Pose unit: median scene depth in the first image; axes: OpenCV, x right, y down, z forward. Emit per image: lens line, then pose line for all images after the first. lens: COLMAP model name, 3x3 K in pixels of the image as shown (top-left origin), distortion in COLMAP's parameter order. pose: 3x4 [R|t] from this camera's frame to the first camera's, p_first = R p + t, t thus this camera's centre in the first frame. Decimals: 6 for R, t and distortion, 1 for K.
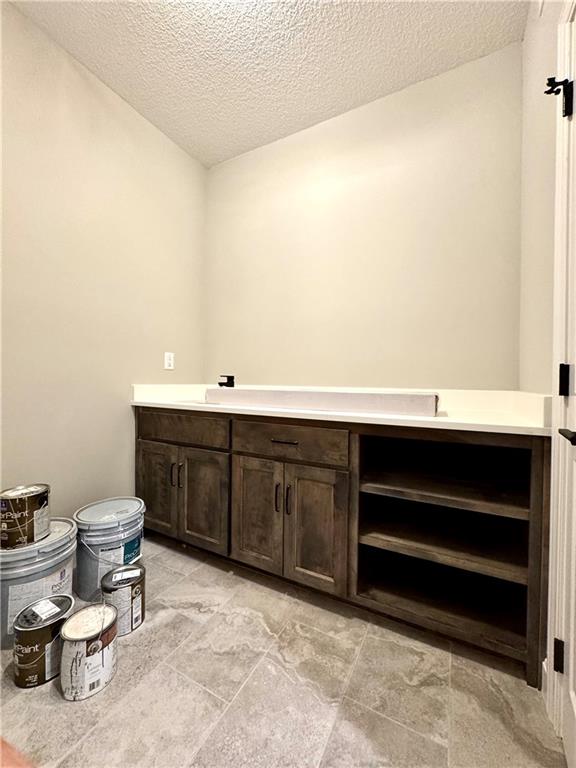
lens RADIAL K [[309.2, 0, 285.2], [0, 309.2, 382.5], [0, 0, 1]] dist [-0.004428, 0.000731]
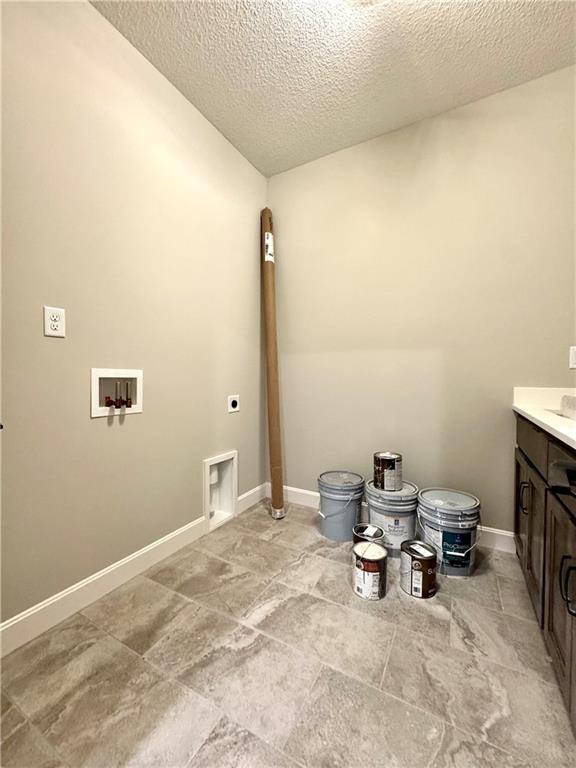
lens RADIAL K [[309.2, 0, 294.7], [0, 309.2, 383.7], [0, 0, 1]] dist [-0.004428, 0.000731]
pose [[-0.000402, 0.005933, -0.999982, 0.696074], [-0.008022, 0.999950, 0.005936, -0.005364], [0.999968, 0.008024, -0.000354, 0.562722]]
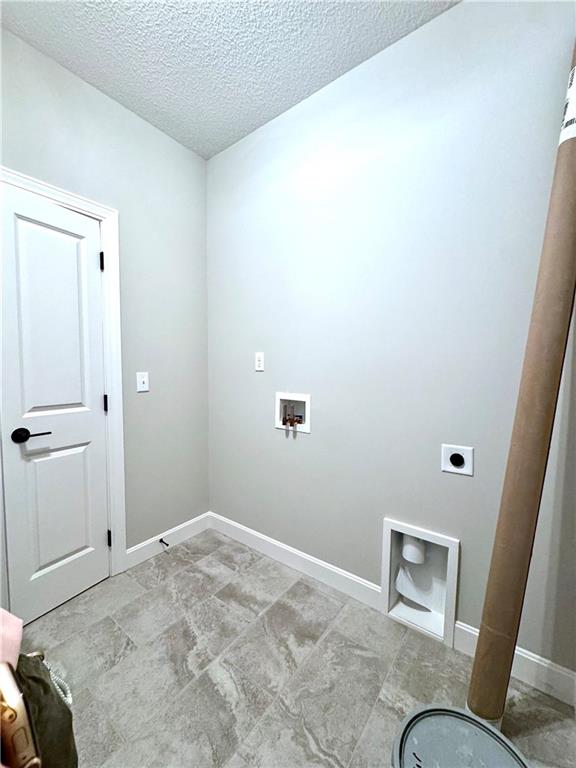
lens RADIAL K [[309.2, 0, 286.3], [0, 309.2, 381.6], [0, 0, 1]] dist [-0.004428, 0.000731]
pose [[-0.988325, -0.032945, 0.148759, -0.755693], [-0.024969, 0.998165, 0.055173, -0.193258], [-0.150304, 0.050814, -0.987333, 1.364416]]
